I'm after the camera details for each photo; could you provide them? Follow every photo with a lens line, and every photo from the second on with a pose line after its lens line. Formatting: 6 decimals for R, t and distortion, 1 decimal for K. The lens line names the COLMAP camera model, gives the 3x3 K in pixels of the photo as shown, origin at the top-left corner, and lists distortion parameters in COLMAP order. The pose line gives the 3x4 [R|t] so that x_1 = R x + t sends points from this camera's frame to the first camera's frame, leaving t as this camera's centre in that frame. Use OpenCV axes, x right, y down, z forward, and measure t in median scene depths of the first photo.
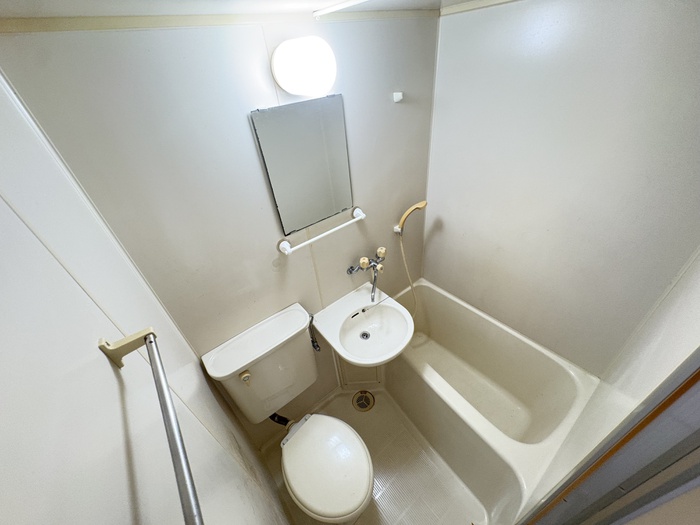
lens RADIAL K [[279.0, 0, 351.1], [0, 279.0, 260.5], [0, 0, 1]] dist [0.001282, 0.001166]
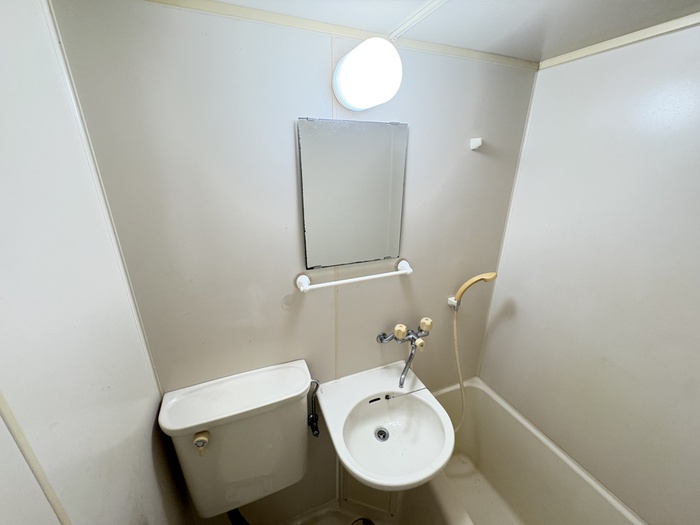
lens RADIAL K [[279.0, 0, 349.3], [0, 279.0, 263.7], [0, 0, 1]] dist [0.001282, 0.001166]
pose [[0.954618, 0.188156, -0.230873, 0.054298], [-0.242231, 0.941509, -0.234276, 0.045988], [0.173289, 0.279568, 0.944358, 0.191349]]
